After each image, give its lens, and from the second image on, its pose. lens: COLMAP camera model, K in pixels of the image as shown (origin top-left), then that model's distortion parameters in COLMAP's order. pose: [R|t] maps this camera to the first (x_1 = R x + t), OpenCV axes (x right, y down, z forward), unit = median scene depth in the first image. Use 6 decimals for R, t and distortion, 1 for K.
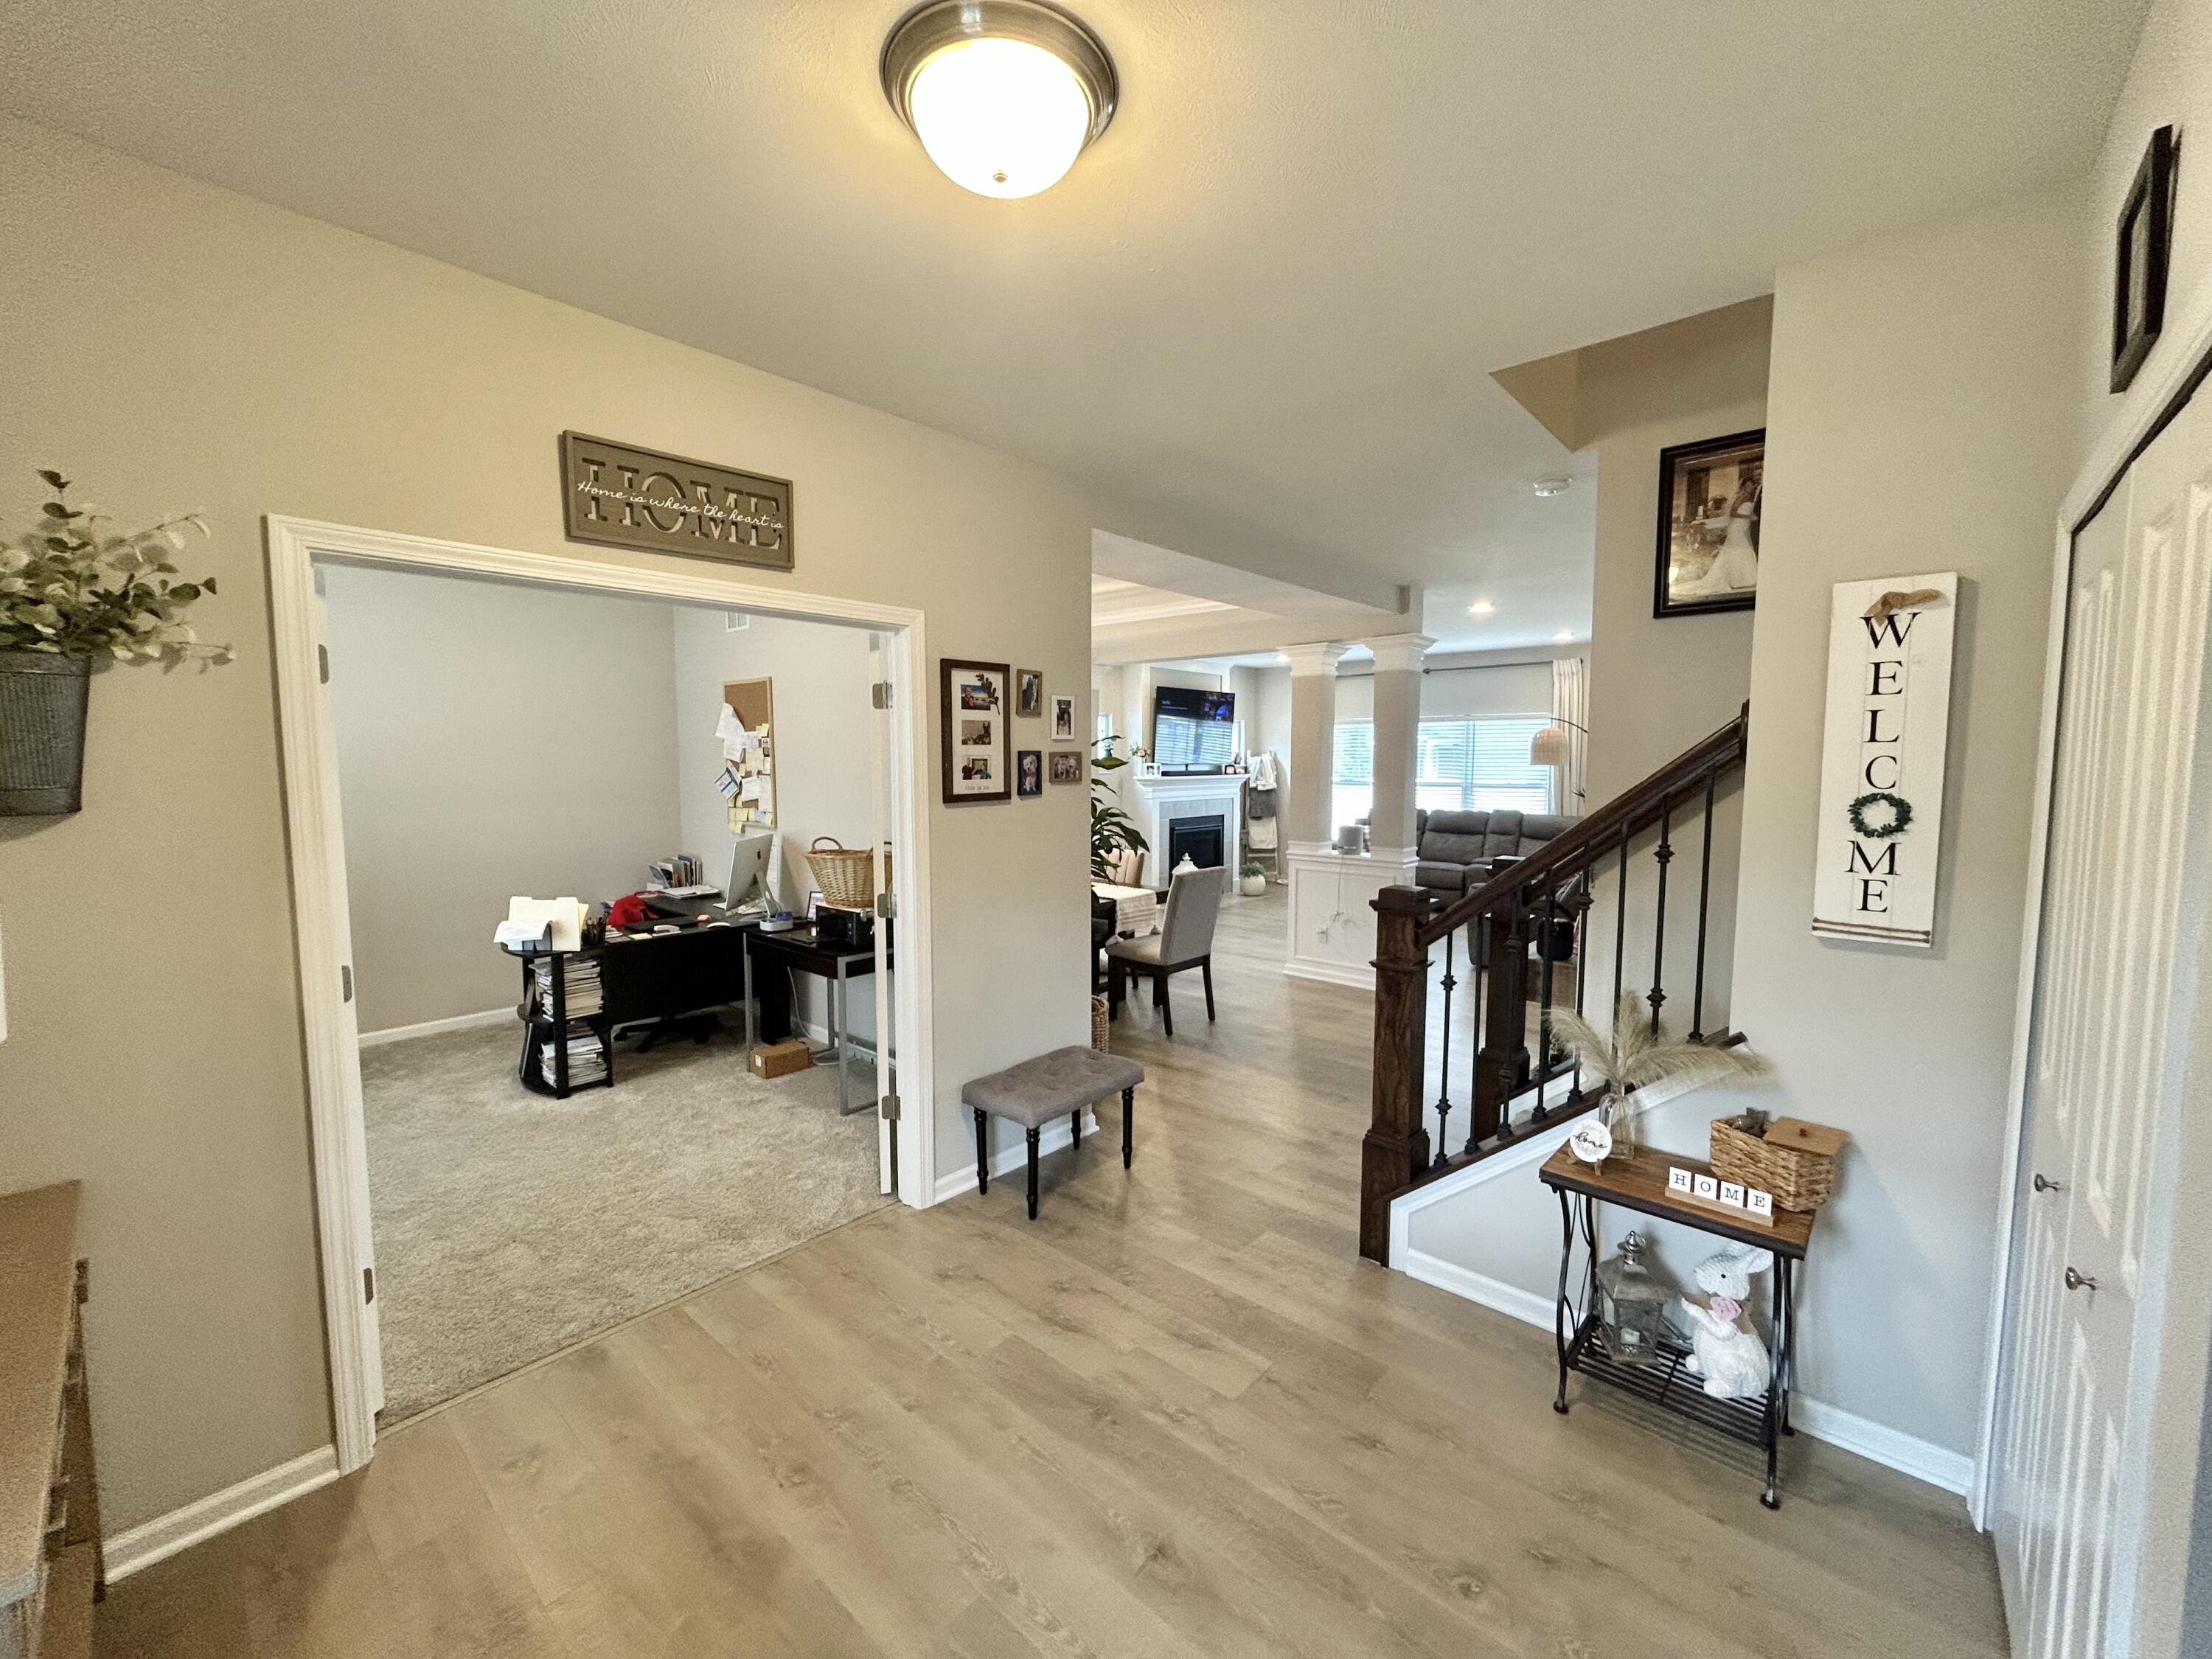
lens RADIAL K [[901.5, 0, 1115.7], [0, 901.5, 826.6], [0, 0, 1]] dist [0.000794, 0.000915]
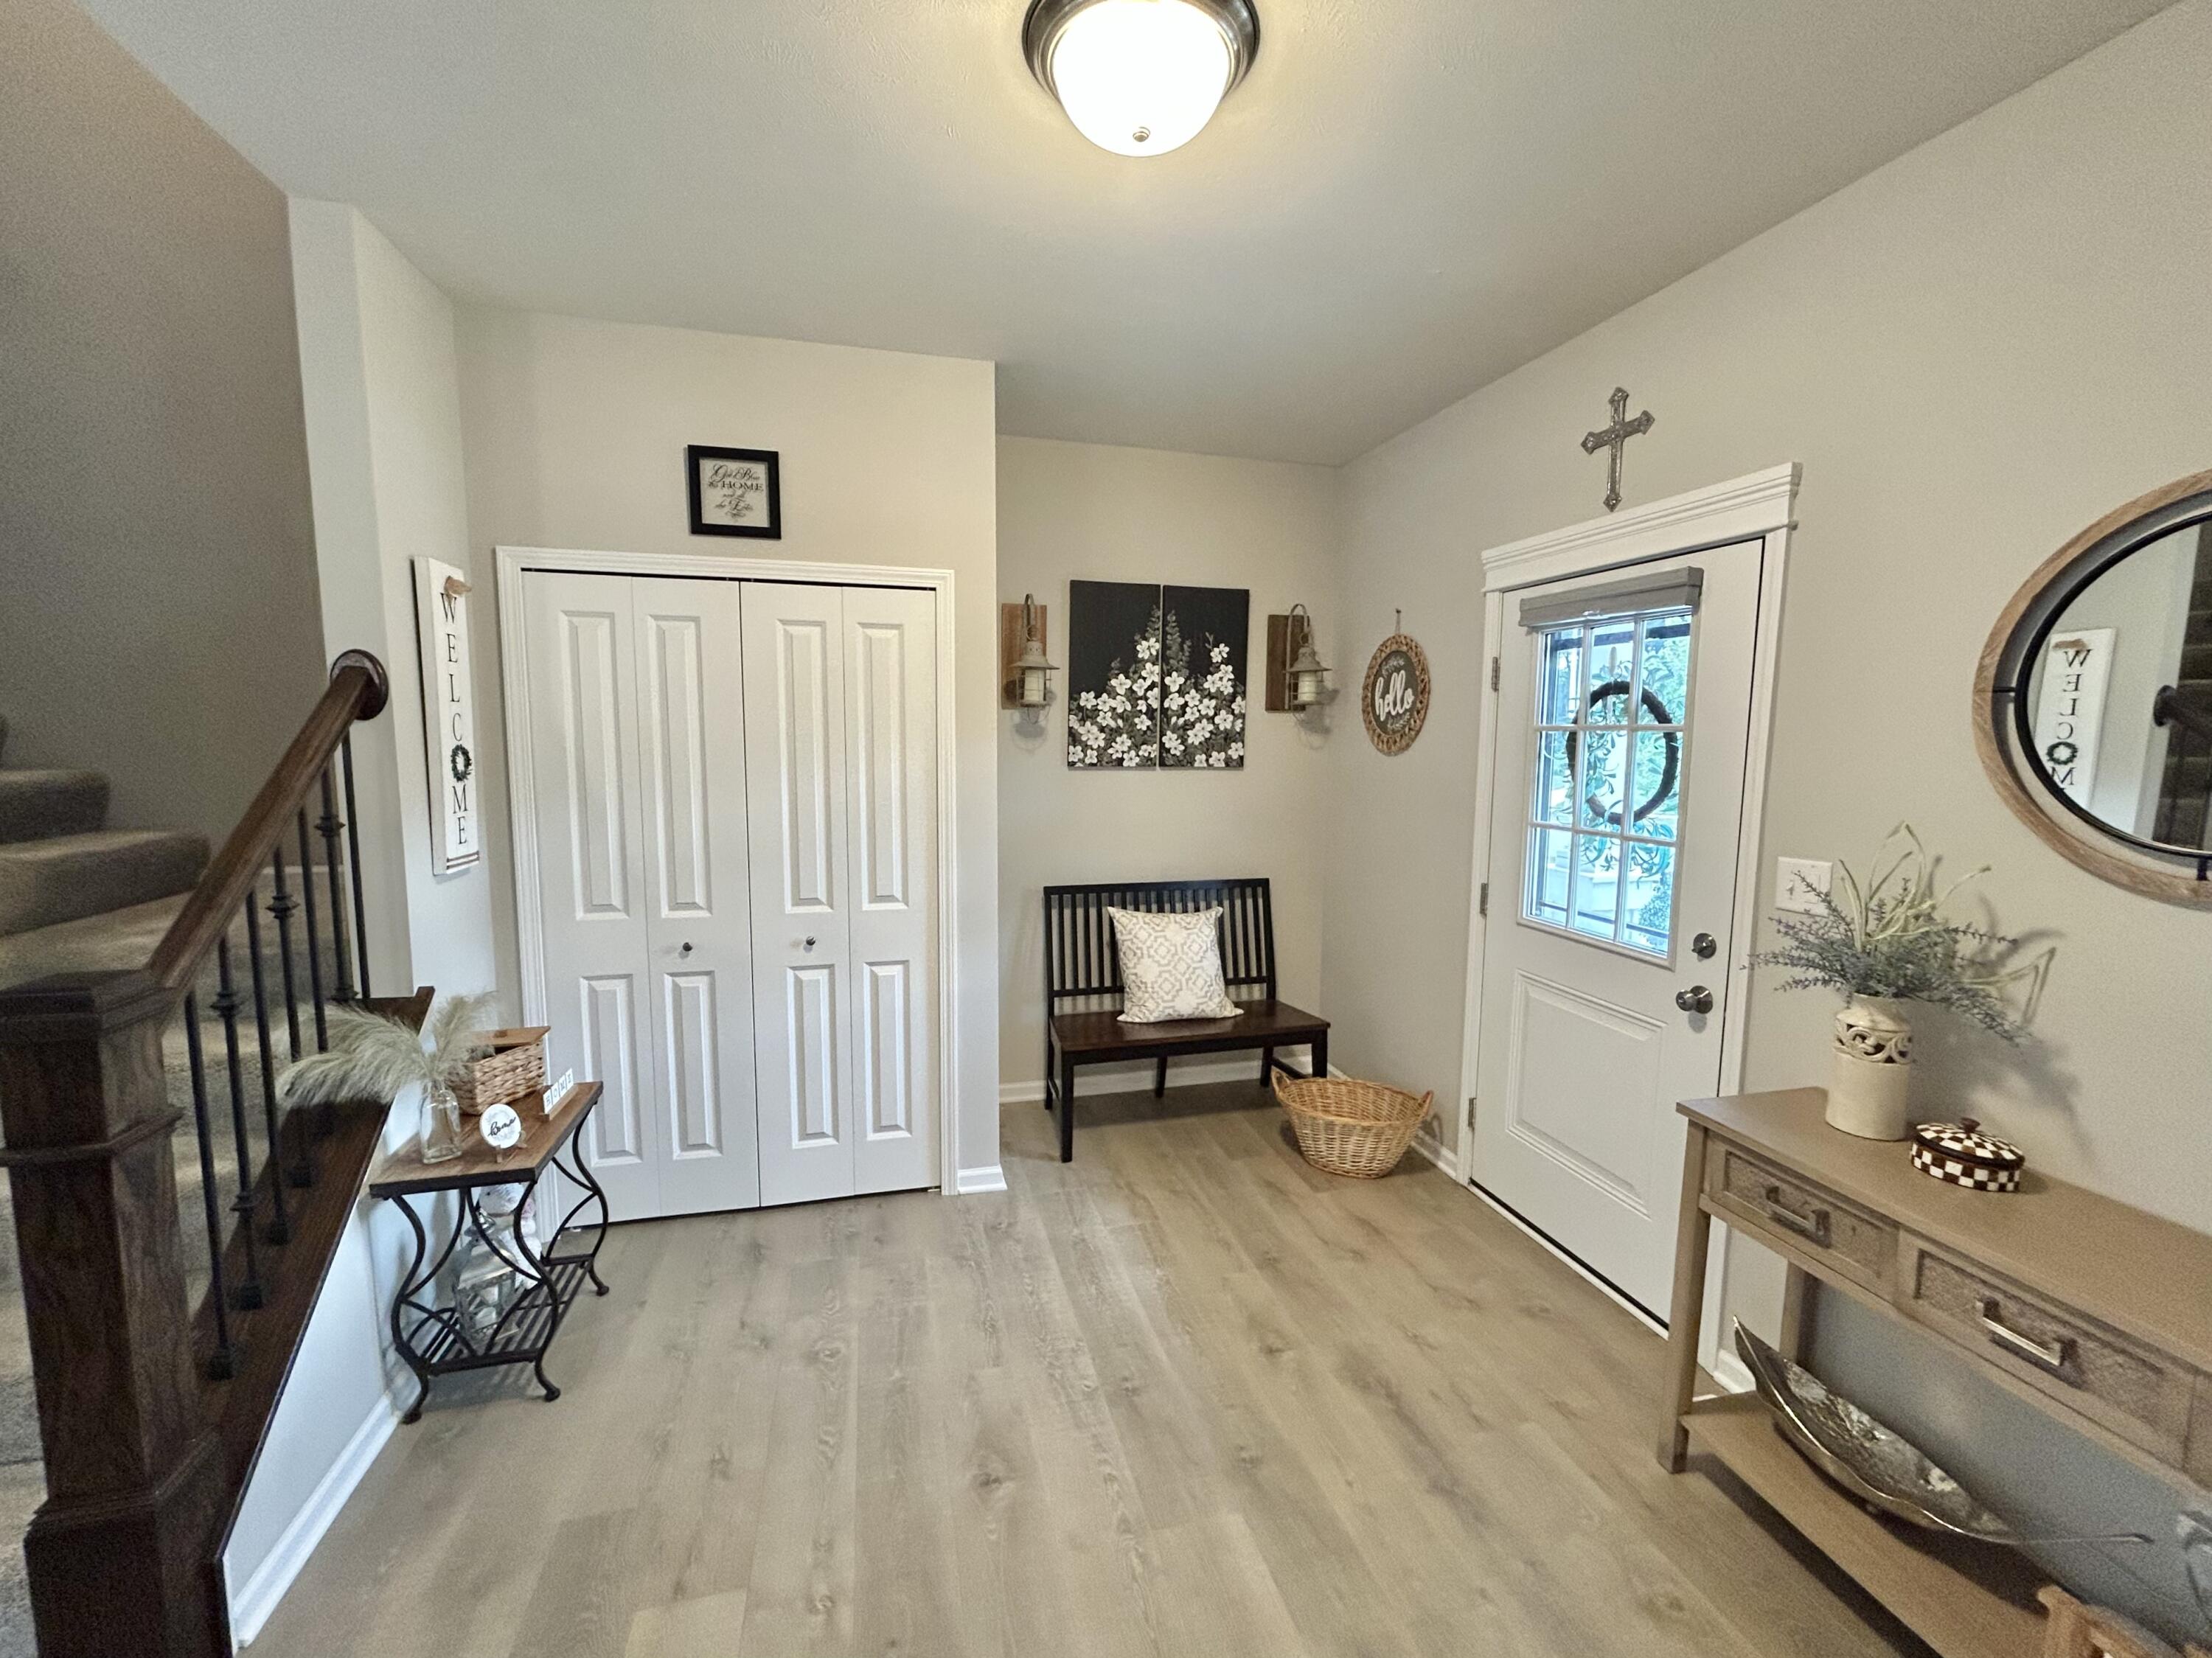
lens RADIAL K [[901.4, 0, 1110.9], [0, 901.4, 819.5], [0, 0, 1]] dist [0.000794, 0.000915]
pose [[-0.830488, -0.075913, 0.551839, -0.396219], [0.025351, 0.984493, 0.173582, -0.088405], [-0.556459, 0.158148, -0.815685, 1.113254]]
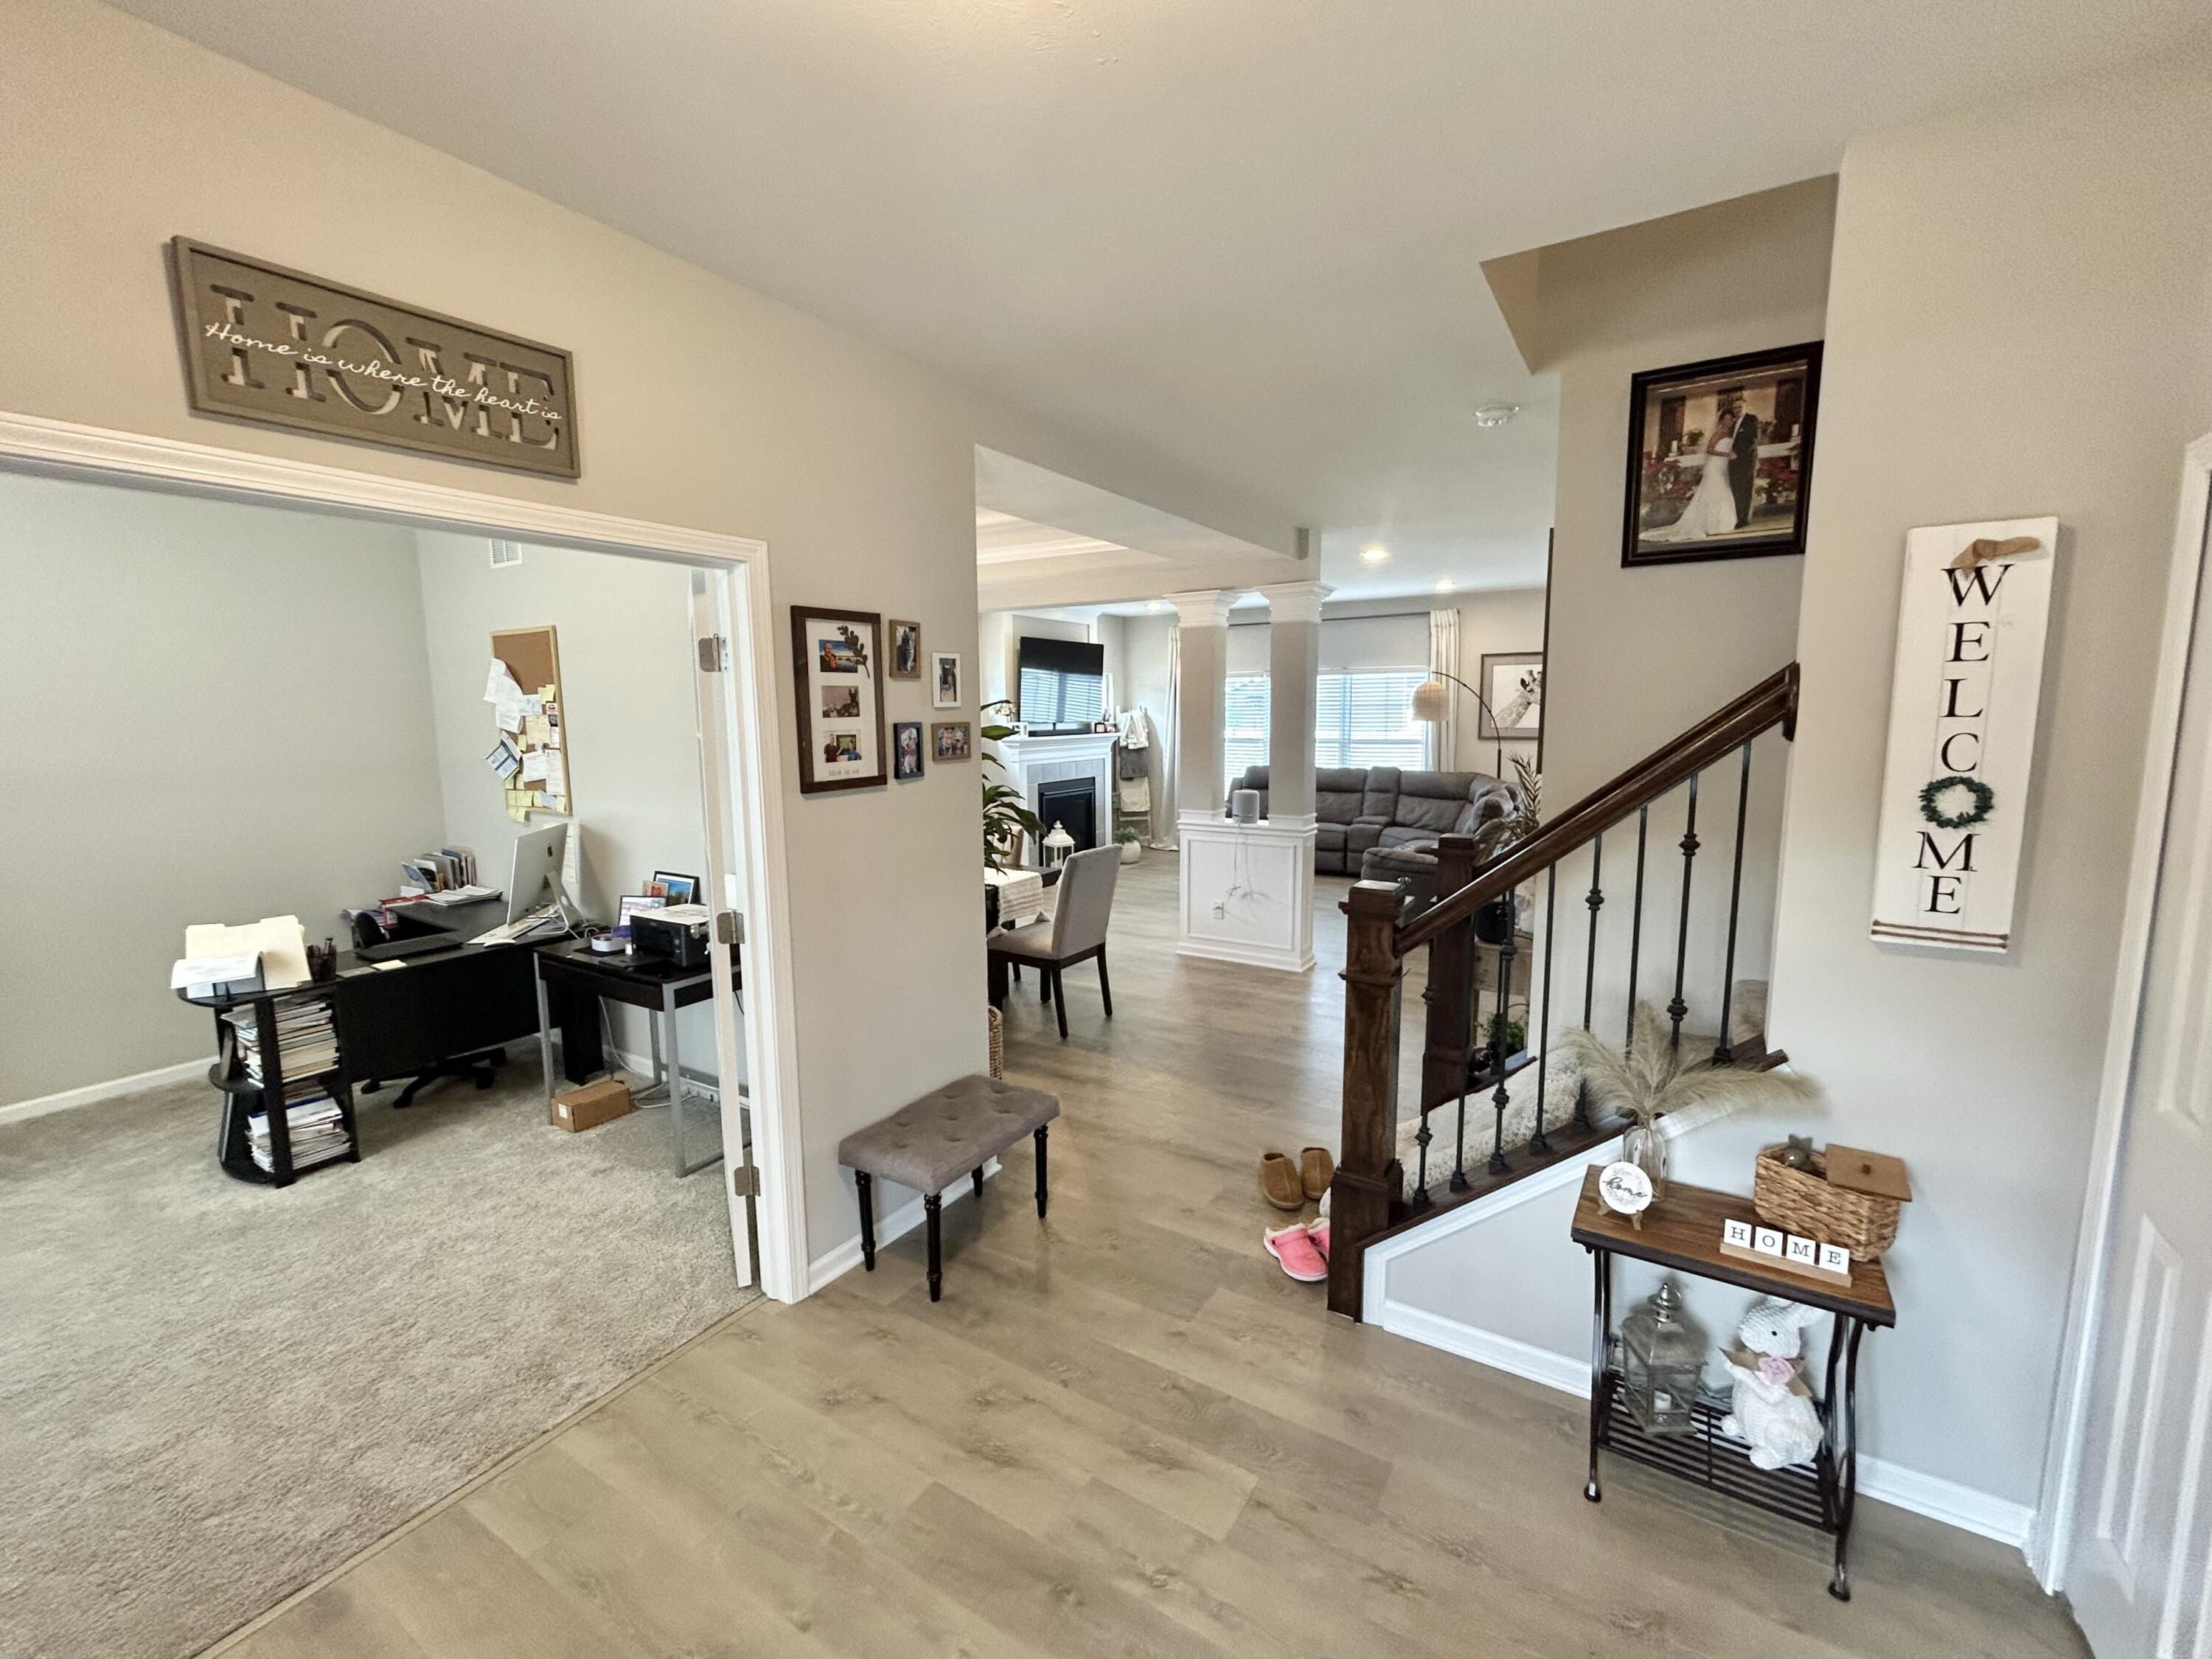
lens RADIAL K [[901.5, 0, 1095.3], [0, 901.5, 817.0], [0, 0, 1]] dist [0.000794, 0.000915]
pose [[0.986103, -0.029638, 0.163473, -0.077092], [0.021720, 0.998512, 0.050013, -0.043837], [-0.164712, -0.045768, 0.985279, 0.211265]]
